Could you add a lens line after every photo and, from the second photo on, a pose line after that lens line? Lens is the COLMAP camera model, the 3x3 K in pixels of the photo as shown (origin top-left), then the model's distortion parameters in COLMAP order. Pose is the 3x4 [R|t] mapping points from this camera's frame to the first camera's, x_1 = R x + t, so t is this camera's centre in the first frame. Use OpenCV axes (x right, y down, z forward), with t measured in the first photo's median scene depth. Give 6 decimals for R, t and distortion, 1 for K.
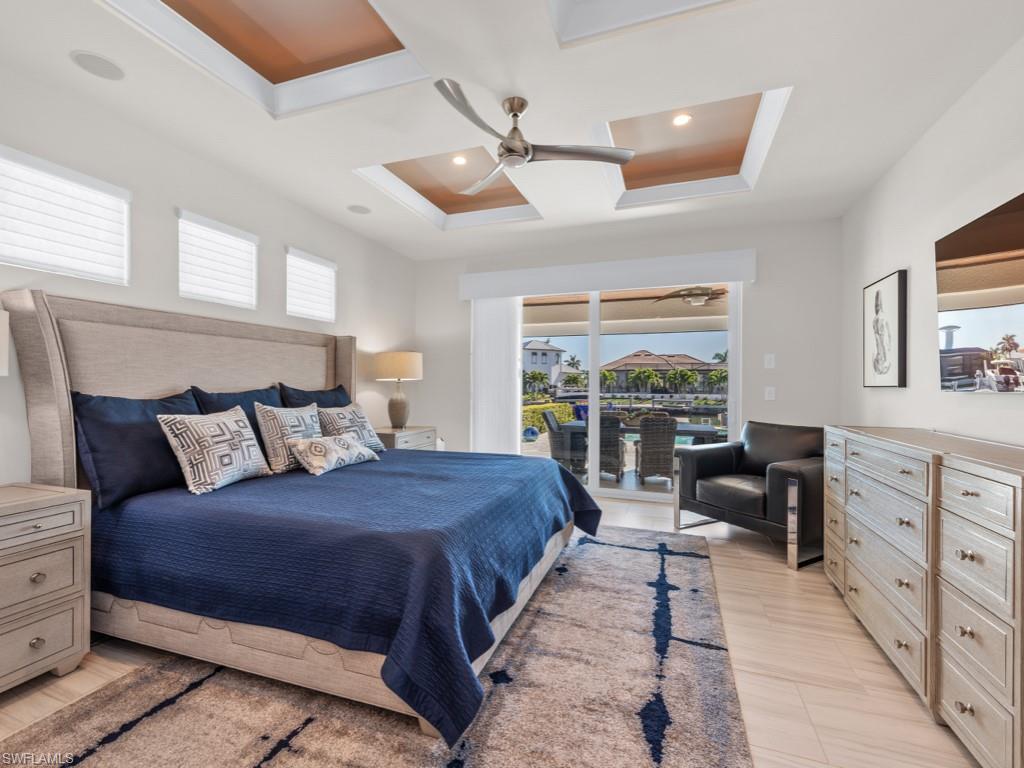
lens RADIAL K [[450.3, 0, 509.3], [0, 450.3, 384.1], [0, 0, 1]] dist [0.017960, -0.007415]
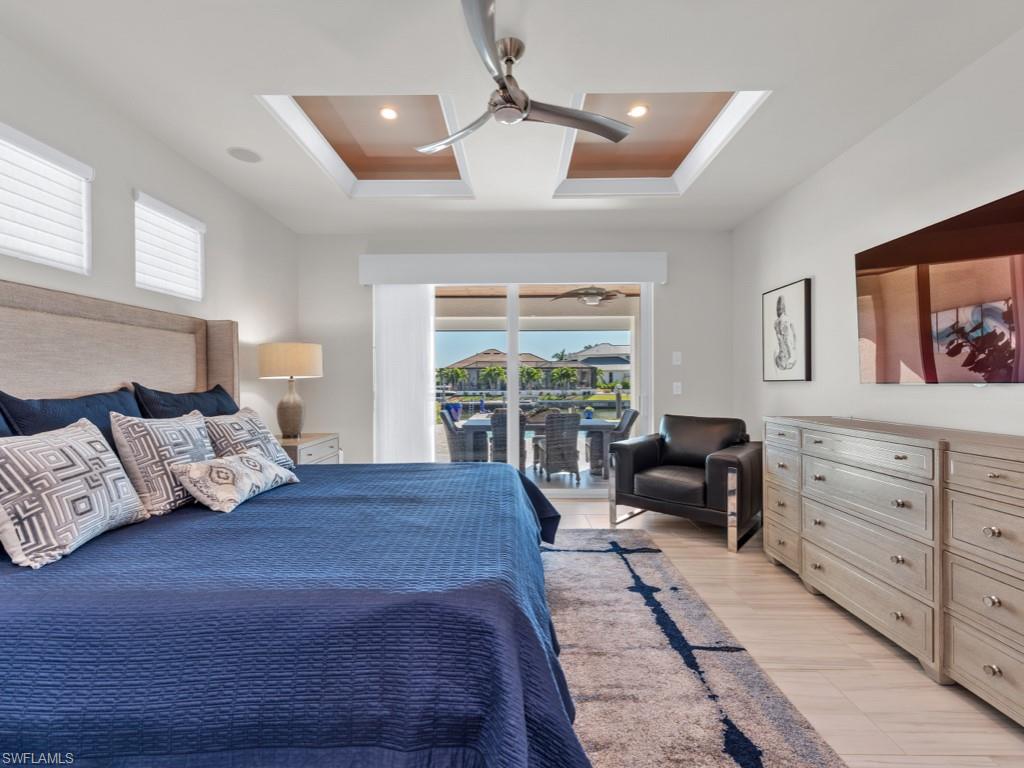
lens RADIAL K [[450.3, 0, 509.3], [0, 450.3, 384.1], [0, 0, 1]] dist [0.017960, -0.007415]
pose [[0.943911, -0.011408, 0.330003, -0.202087], [0.009773, 0.999930, 0.006614, 0.000120], [-0.330056, -0.003018, 0.943957, 0.153664]]
